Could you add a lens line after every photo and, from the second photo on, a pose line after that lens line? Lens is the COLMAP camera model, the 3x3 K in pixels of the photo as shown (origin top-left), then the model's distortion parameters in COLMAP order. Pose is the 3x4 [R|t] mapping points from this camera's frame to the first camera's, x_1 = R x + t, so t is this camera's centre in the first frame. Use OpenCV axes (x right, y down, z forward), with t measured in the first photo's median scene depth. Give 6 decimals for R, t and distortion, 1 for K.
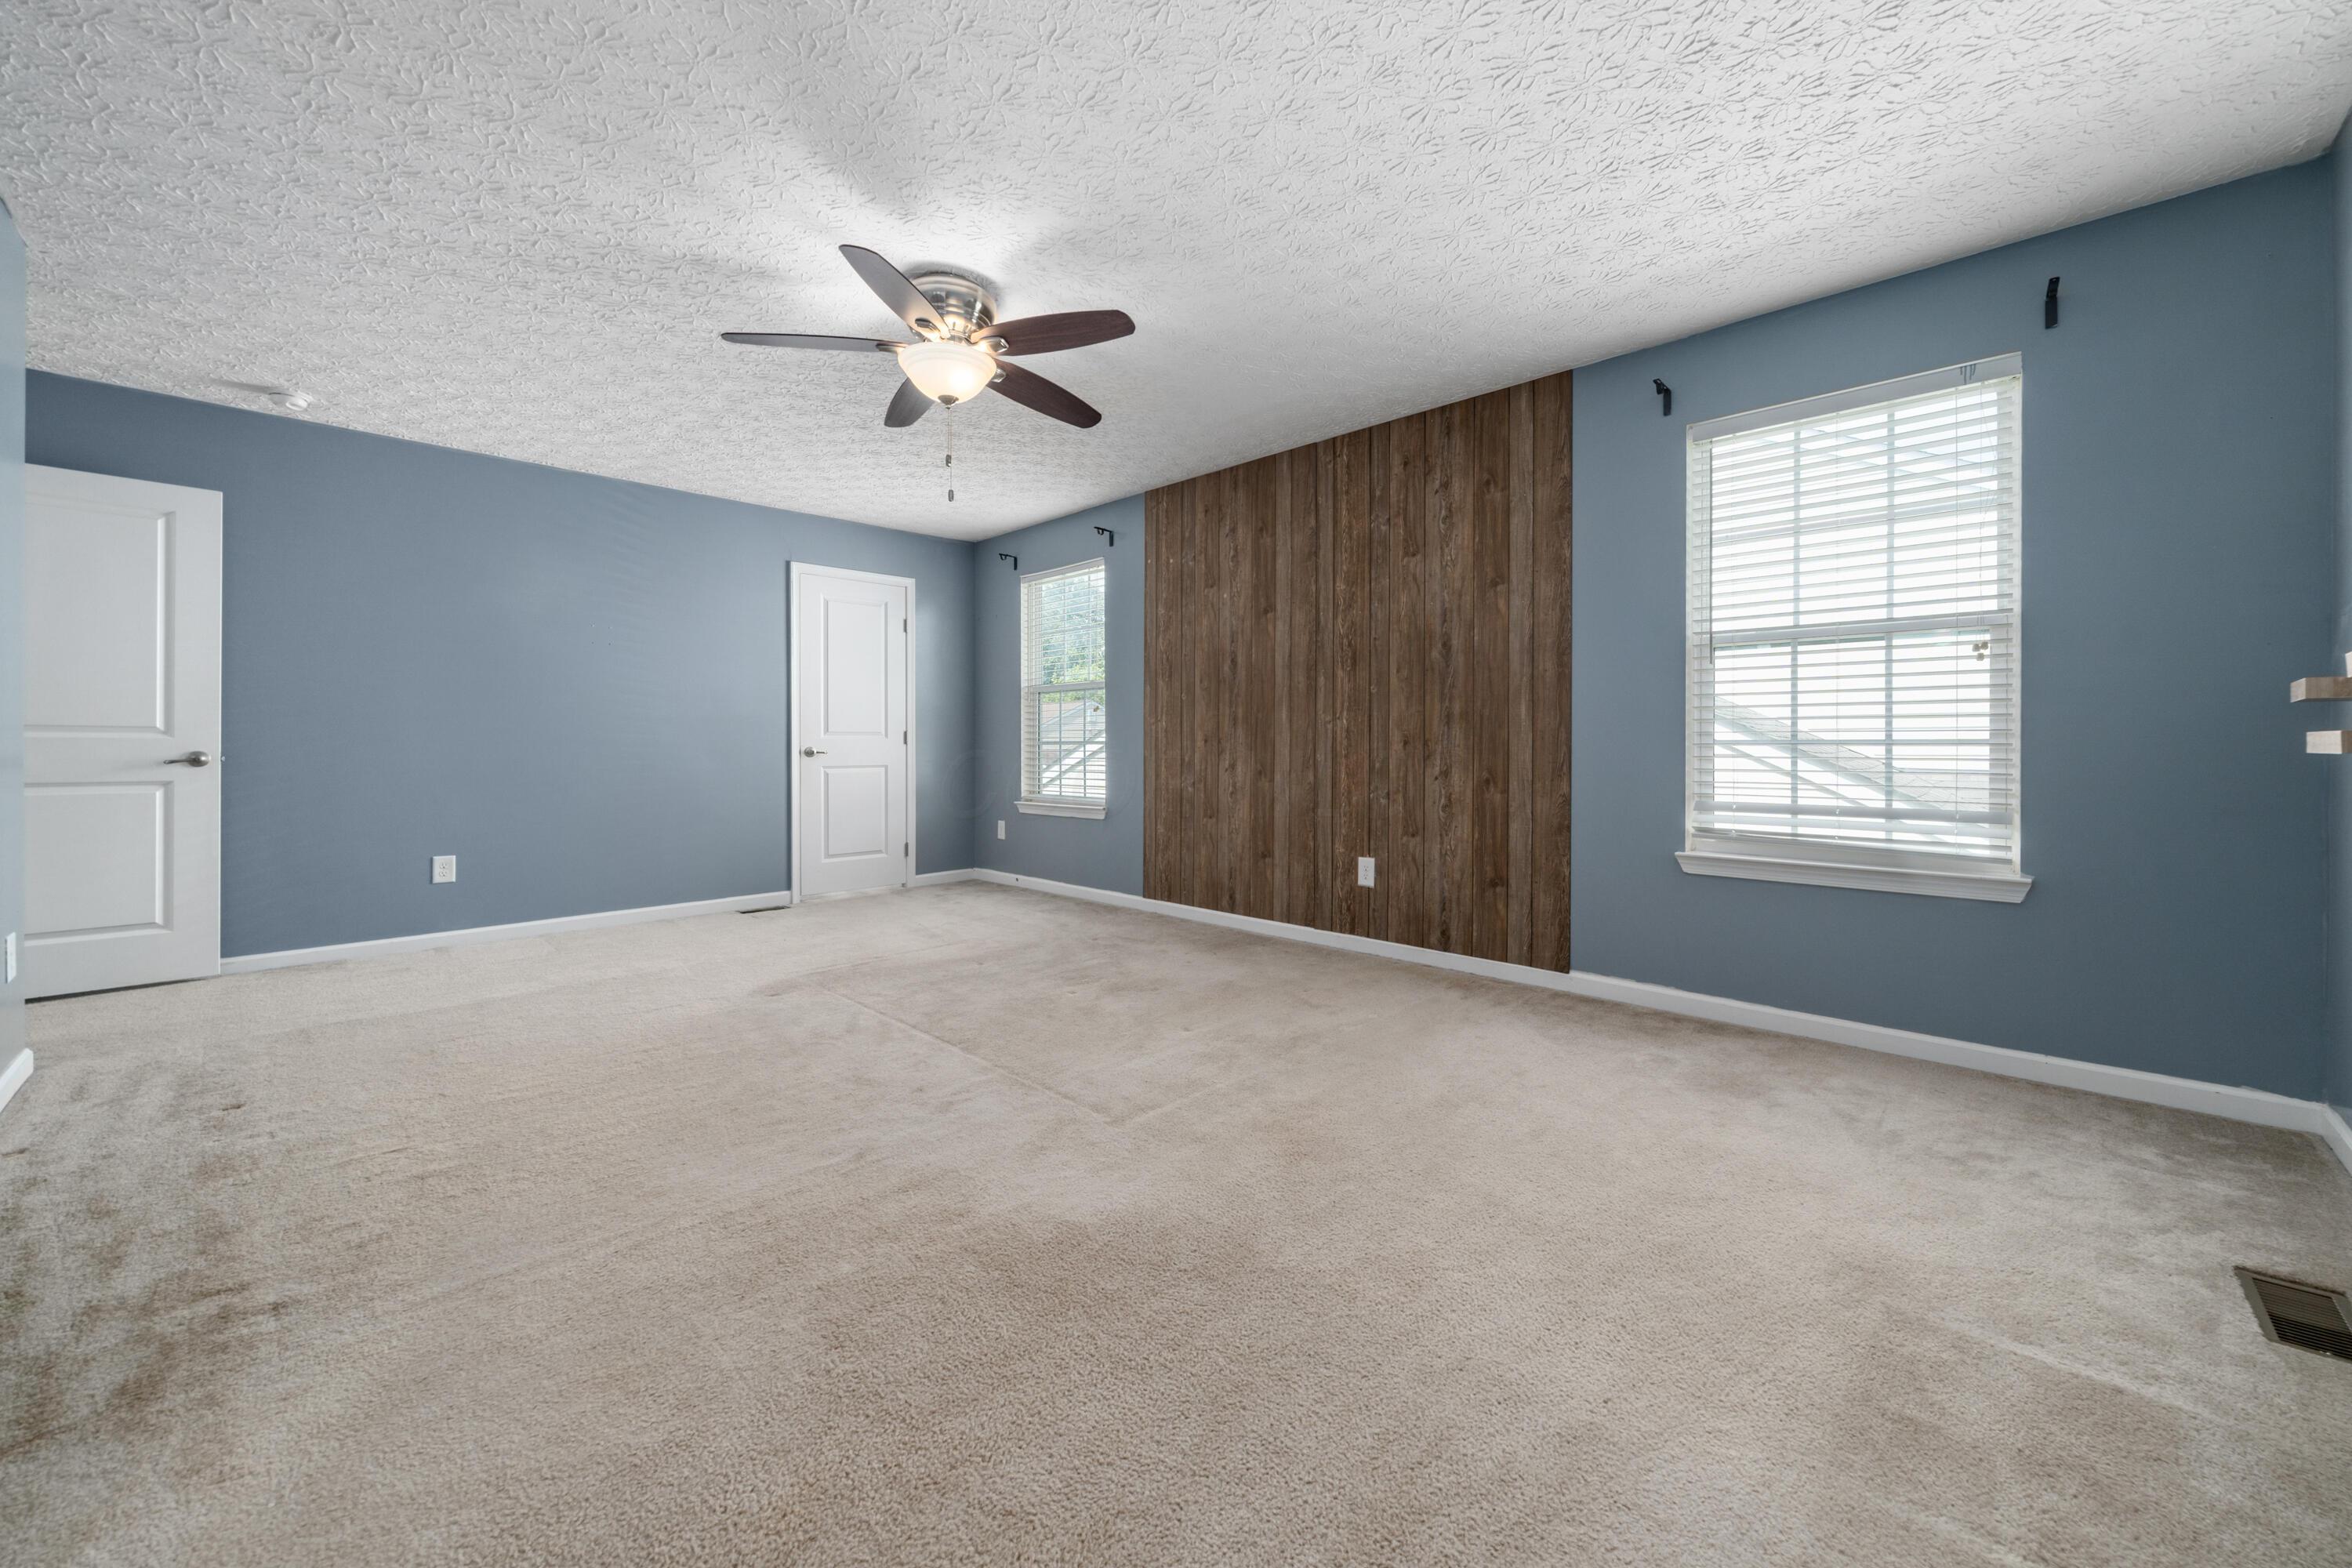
lens RADIAL K [[893.2, 0, 1180.7], [0, 893.2, 752.9], [0, 0, 1]] dist [-0.012989, -0.000134]
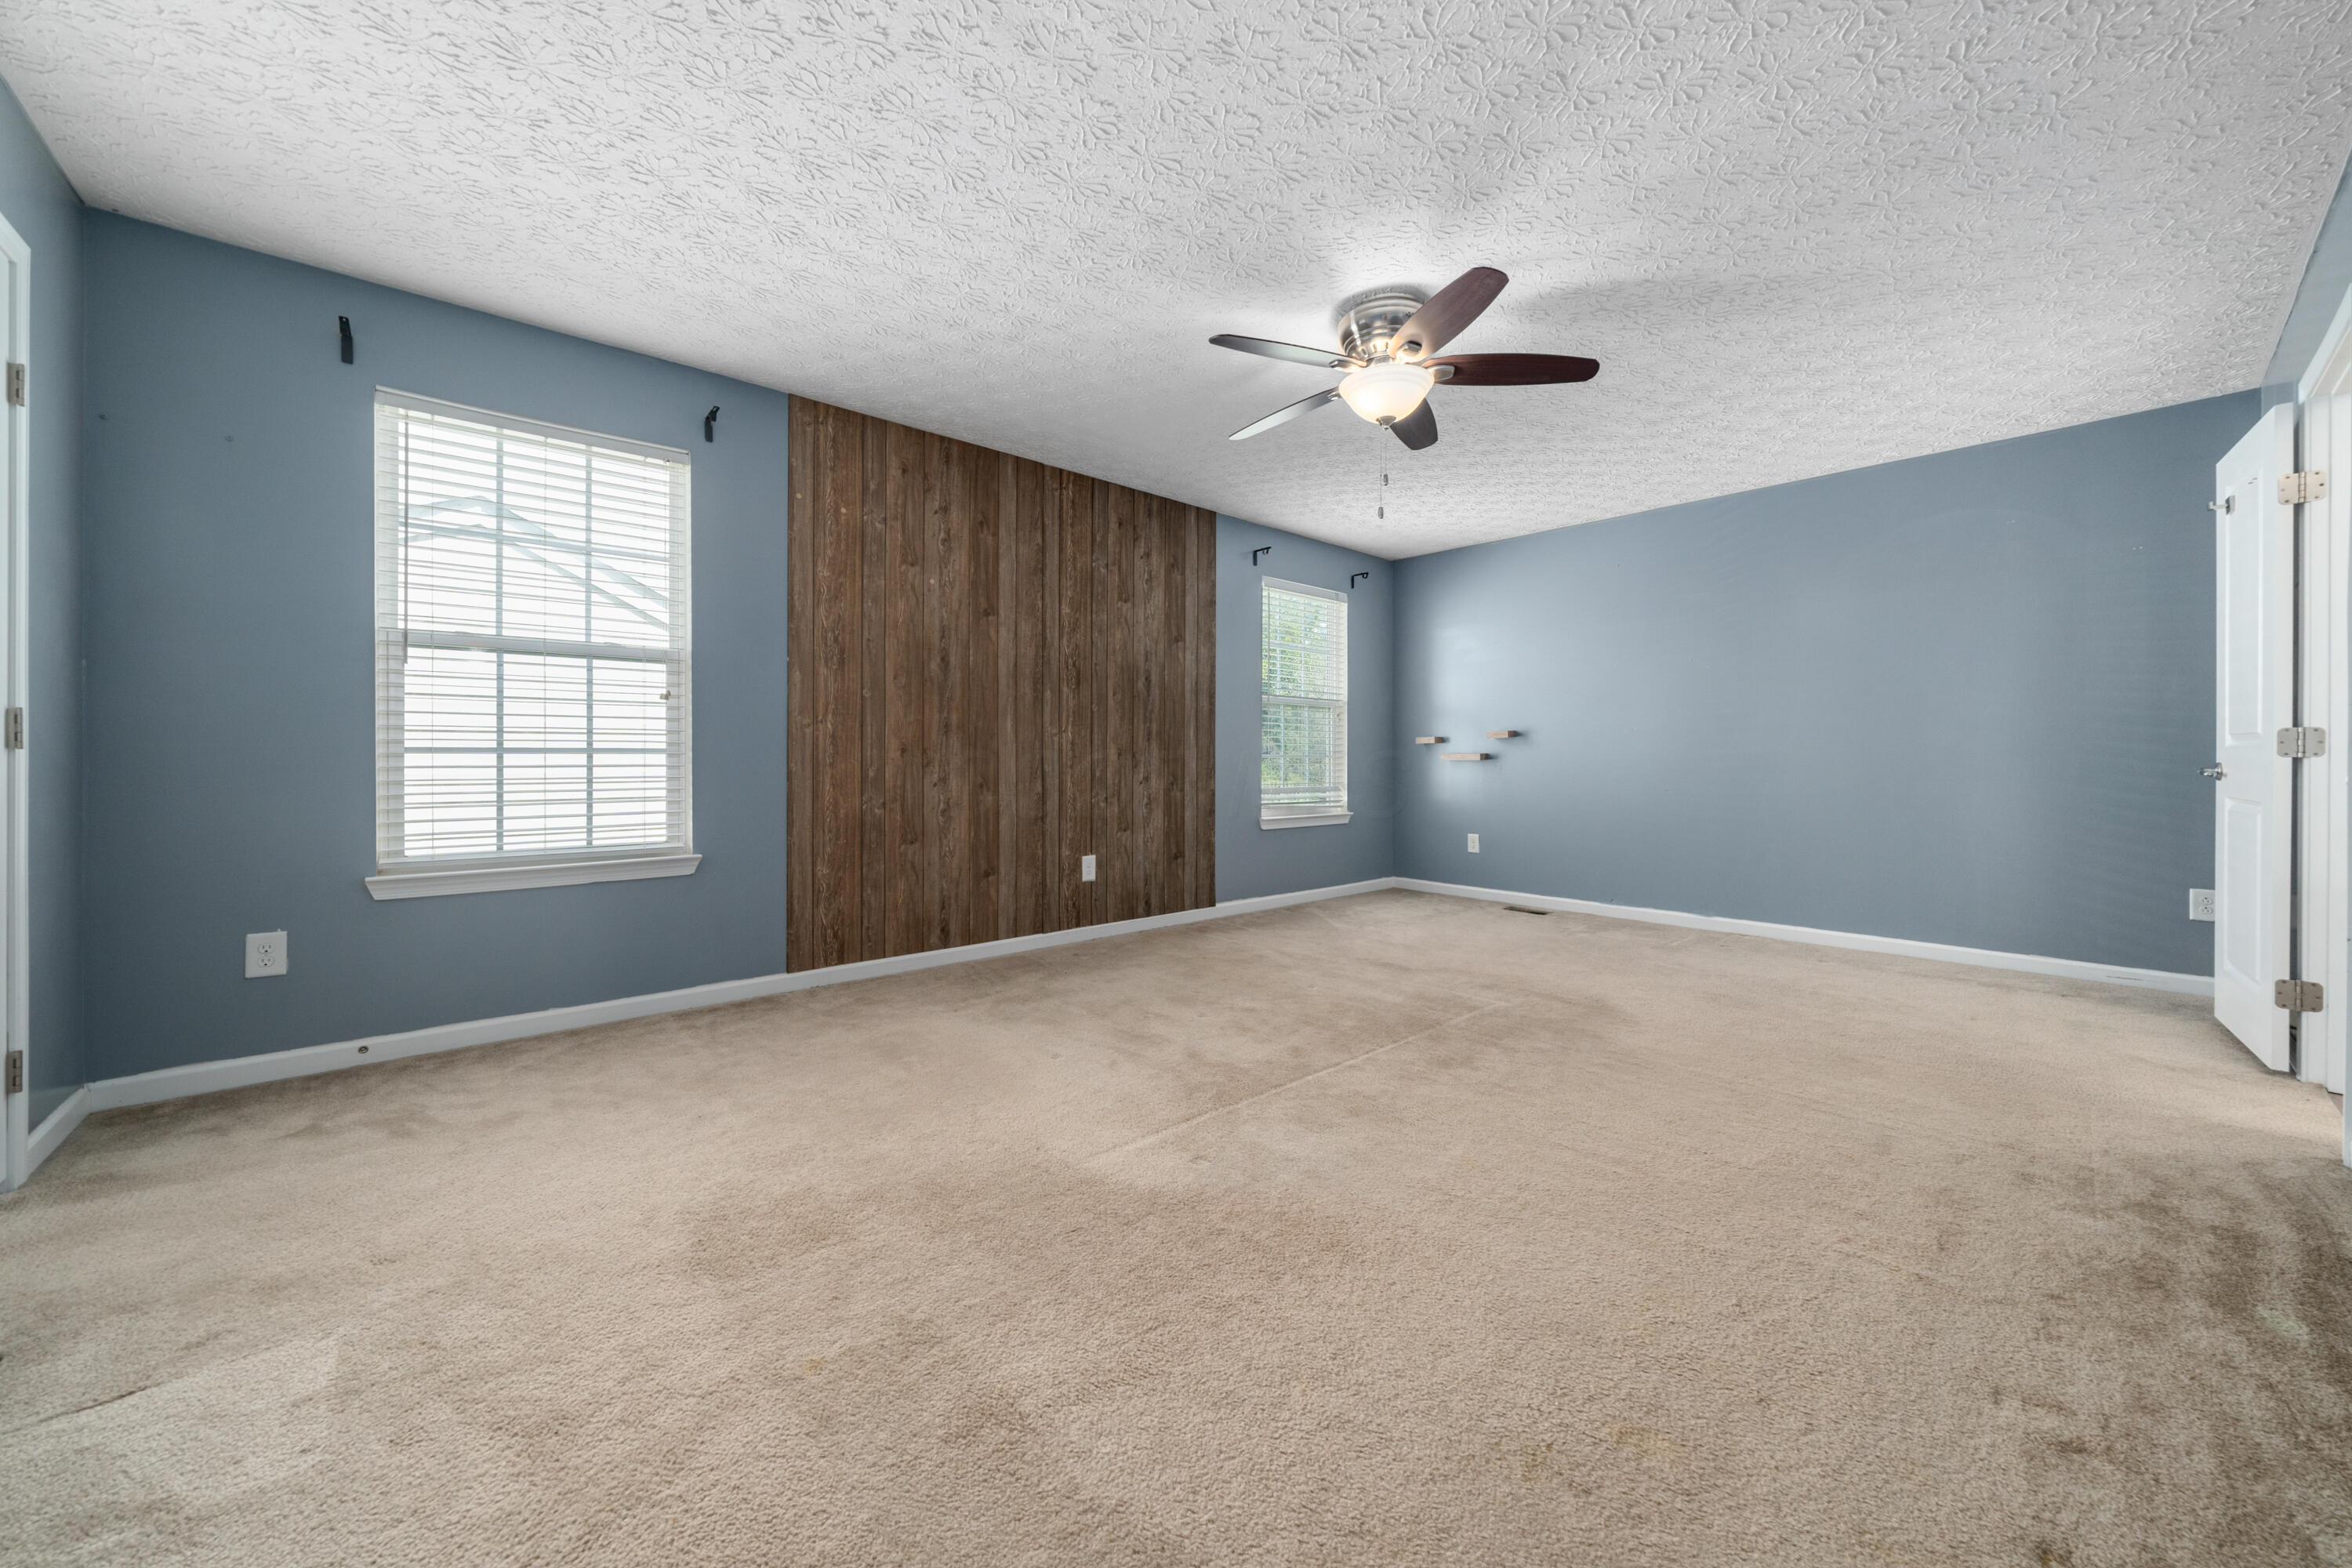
lens RADIAL K [[835.4, 0, 1170.6], [0, 835.4, 745.9], [0, 0, 1]] dist [-0.000824, -0.000040]
pose [[0.071734, 0.005458, 0.997409, -0.818703], [-0.003674, 0.999980, -0.005208, -0.016356], [-0.997417, -0.003291, 0.071753, 0.796328]]
